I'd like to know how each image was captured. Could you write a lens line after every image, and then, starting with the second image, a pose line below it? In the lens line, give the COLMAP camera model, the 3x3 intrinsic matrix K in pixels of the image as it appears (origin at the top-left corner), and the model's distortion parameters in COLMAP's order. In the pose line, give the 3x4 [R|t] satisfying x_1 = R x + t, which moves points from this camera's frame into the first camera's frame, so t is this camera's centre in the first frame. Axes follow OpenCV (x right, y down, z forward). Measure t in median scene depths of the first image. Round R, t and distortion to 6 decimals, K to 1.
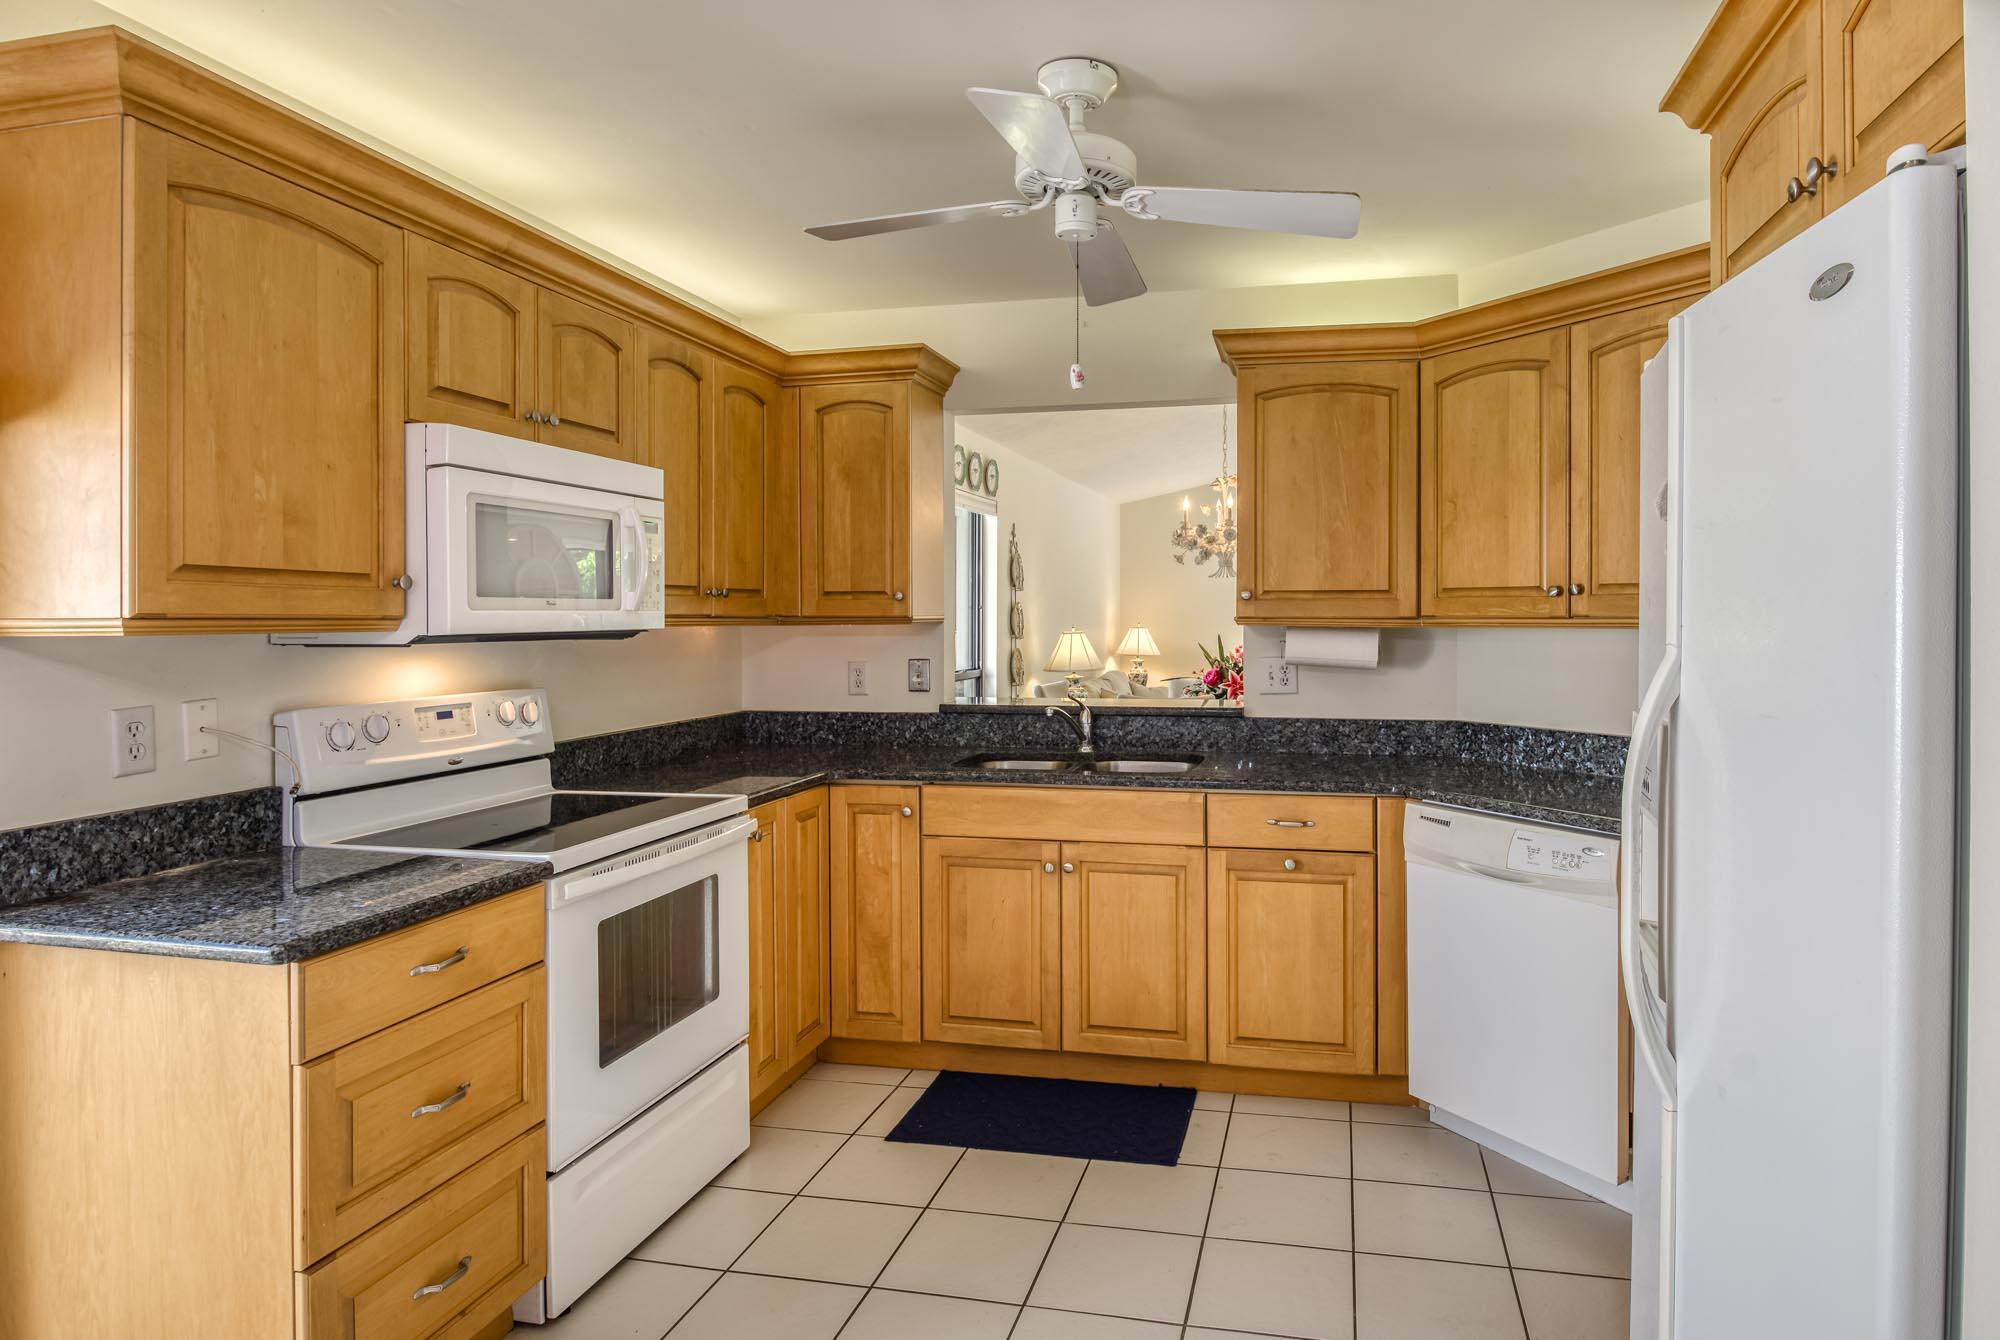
lens RADIAL K [[1168.5, 0, 1025.8], [0, 1168.5, 621.8], [0, 0, 1]] dist [-0.005485, -0.005041]
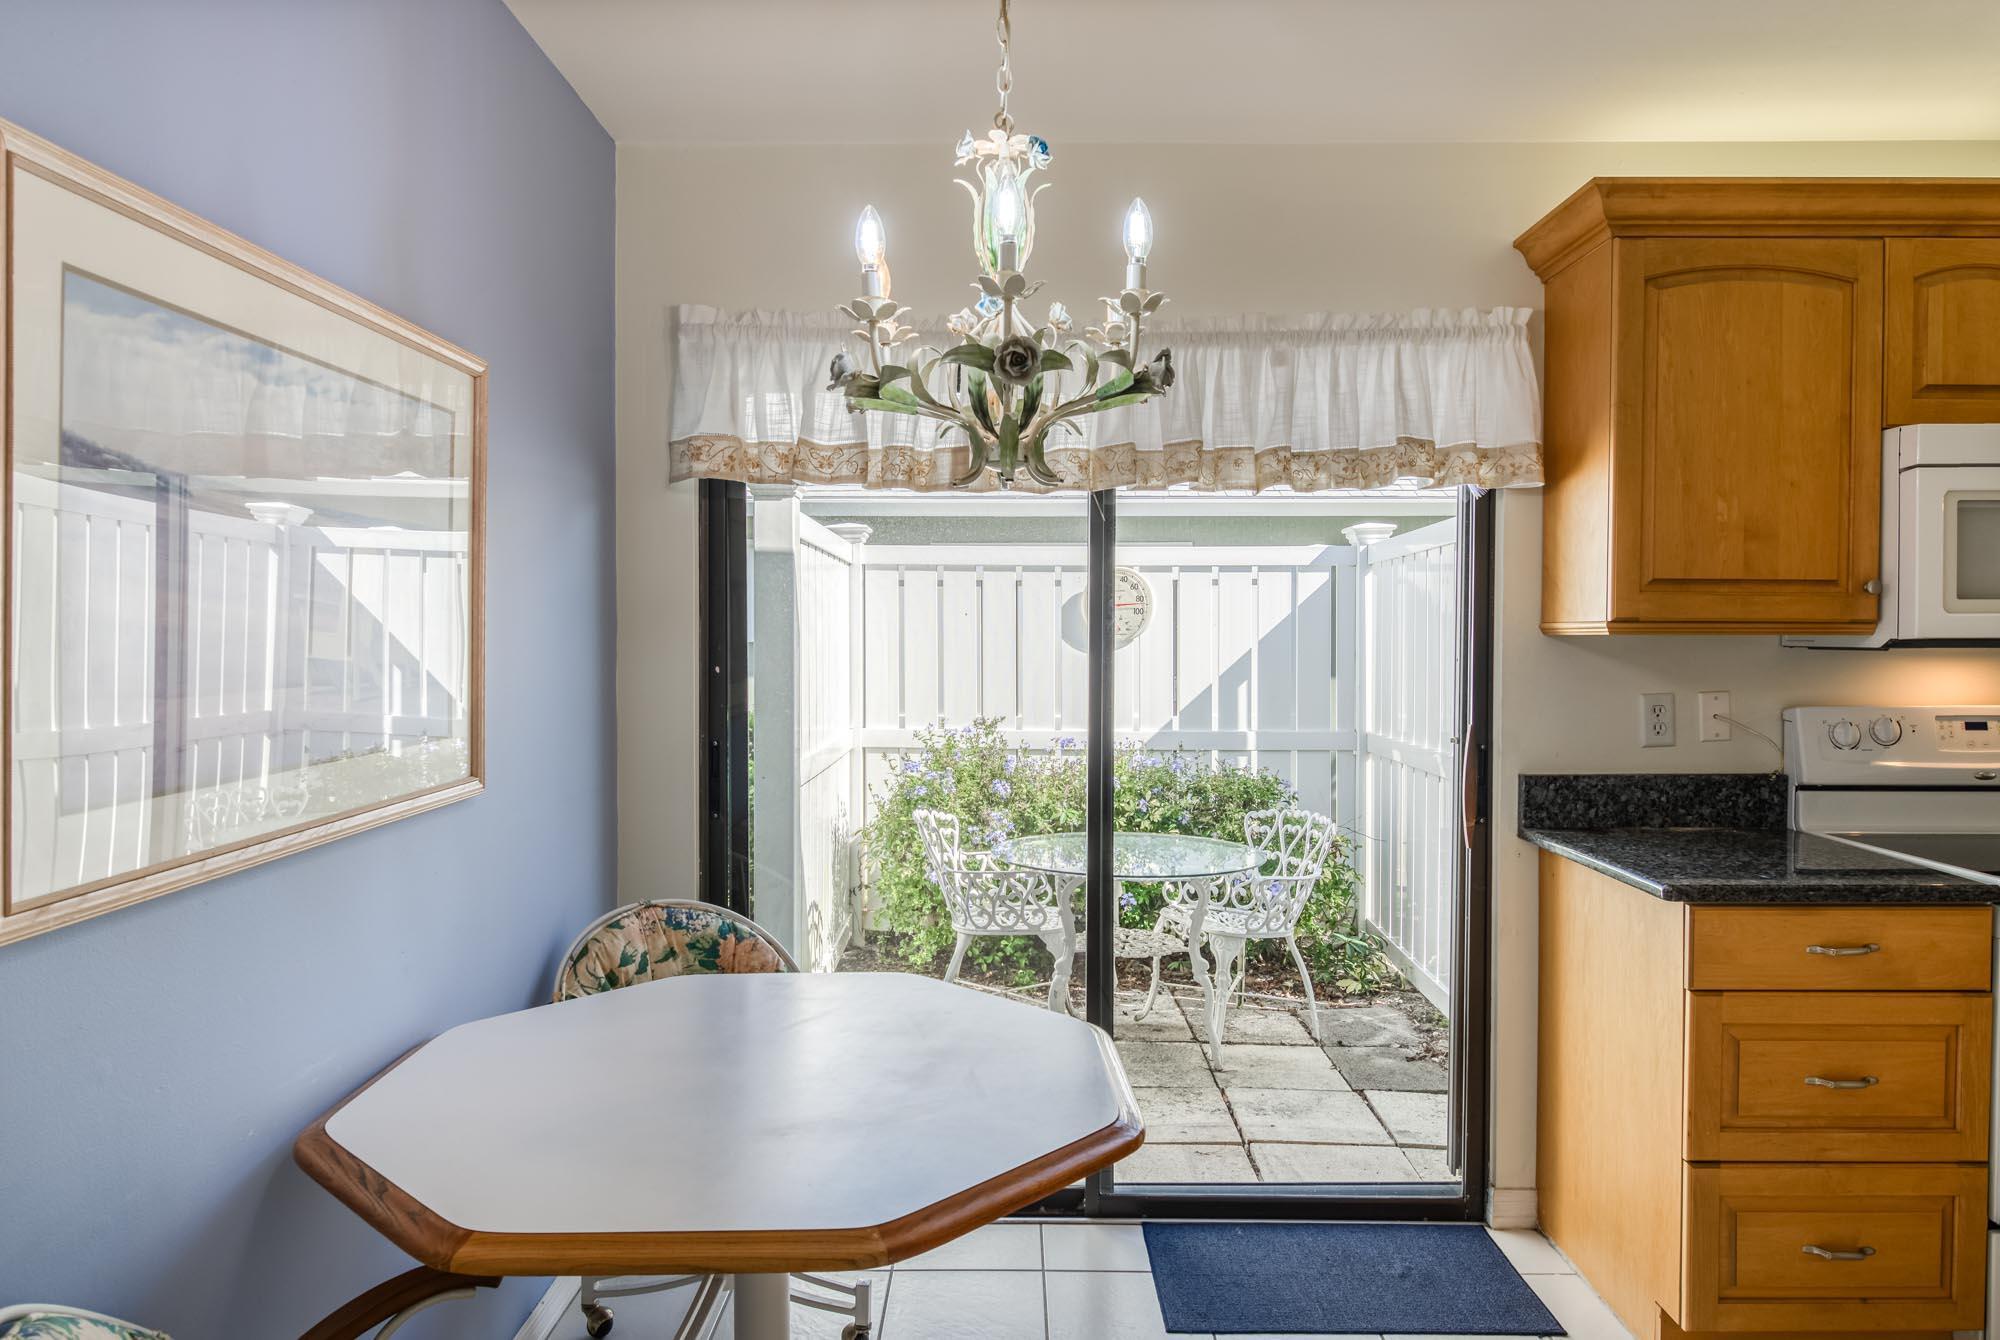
lens RADIAL K [[1214.0, 0, 1001.8], [0, 1214.0, 655.2], [0, 0, 1]] dist [-0.002839, 0.000079]
pose [[0.205599, 0.022822, -0.978370, 0.371143], [-0.007599, 0.999735, 0.021723, 0.009237], [0.978607, 0.002968, 0.205718, 0.034610]]
